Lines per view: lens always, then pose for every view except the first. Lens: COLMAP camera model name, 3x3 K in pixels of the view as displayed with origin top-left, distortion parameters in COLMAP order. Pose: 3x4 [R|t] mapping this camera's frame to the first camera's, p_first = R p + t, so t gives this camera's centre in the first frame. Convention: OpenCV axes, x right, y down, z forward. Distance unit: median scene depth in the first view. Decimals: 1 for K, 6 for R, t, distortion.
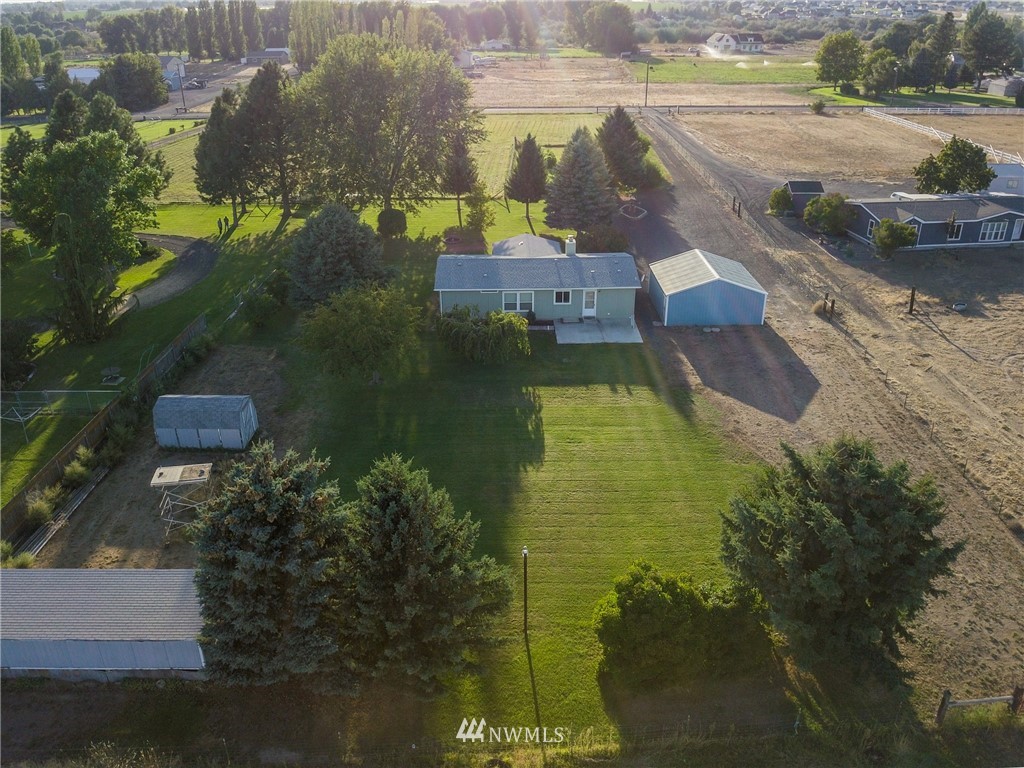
lens RADIAL K [[807.9, 0, 512.8], [0, 807.9, 385.6], [0, 0, 1]] dist [-0.011285, -0.024596]
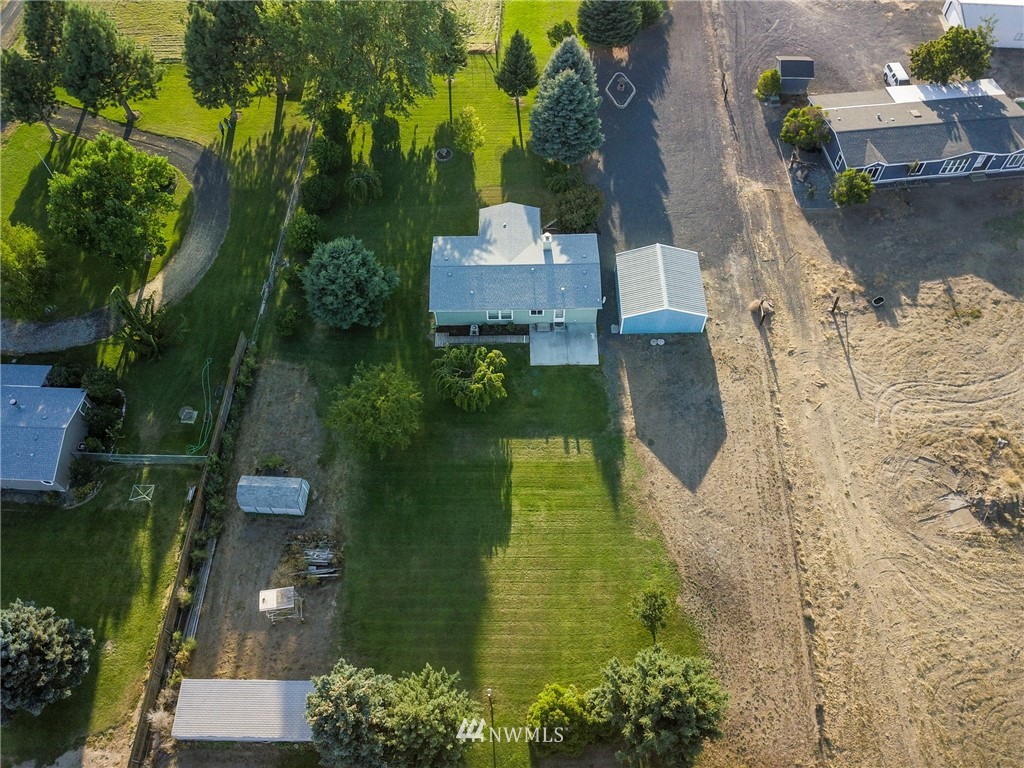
lens RADIAL K [[807.9, 0, 510.8], [0, 807.9, 378.8], [0, 0, 1]] dist [-0.011285, -0.024596]
pose [[0.999818, 0.003831, -0.018697, 0.033828], [0.006442, 0.854430, 0.519526, -0.470317], [0.017965, -0.519552, 0.854250, -0.052877]]
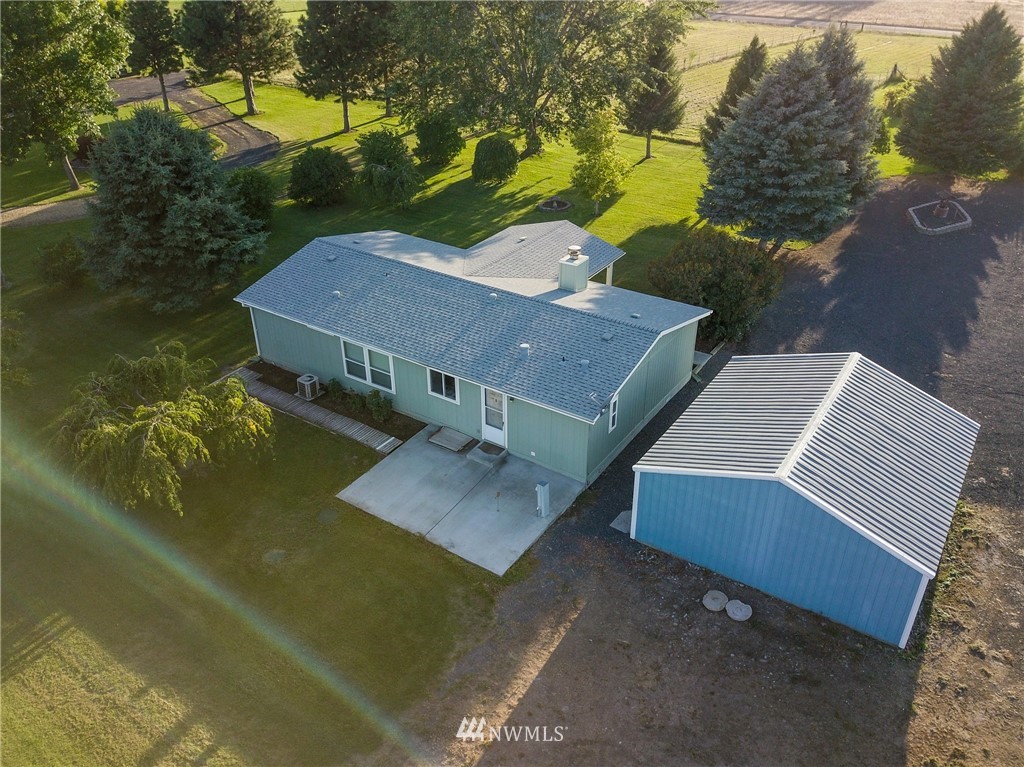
lens RADIAL K [[807.9, 0, 510.4], [0, 807.9, 384.8], [0, 0, 1]] dist [-0.011285, -0.024596]
pose [[0.821977, 0.299335, -0.484512, 0.220891], [-0.255927, 0.954141, 0.155293, -0.135887], [0.508777, -0.003648, 0.860890, 0.469439]]
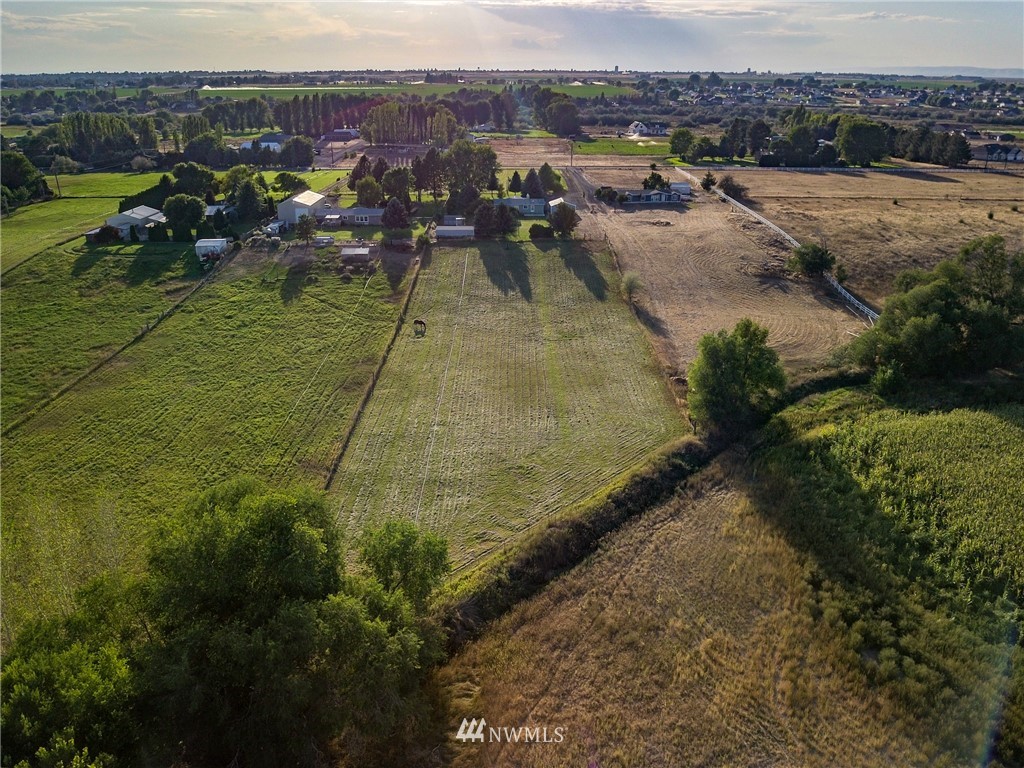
lens RADIAL K [[807.9, 0, 512.0], [0, 807.9, 384.9], [0, 0, 1]] dist [-0.011285, -0.024596]
pose [[0.999555, -0.000606, 0.029822, -0.093223], [0.002964, 0.996862, -0.079102, 0.811670], [-0.029680, 0.079155, 0.996420, -2.178417]]
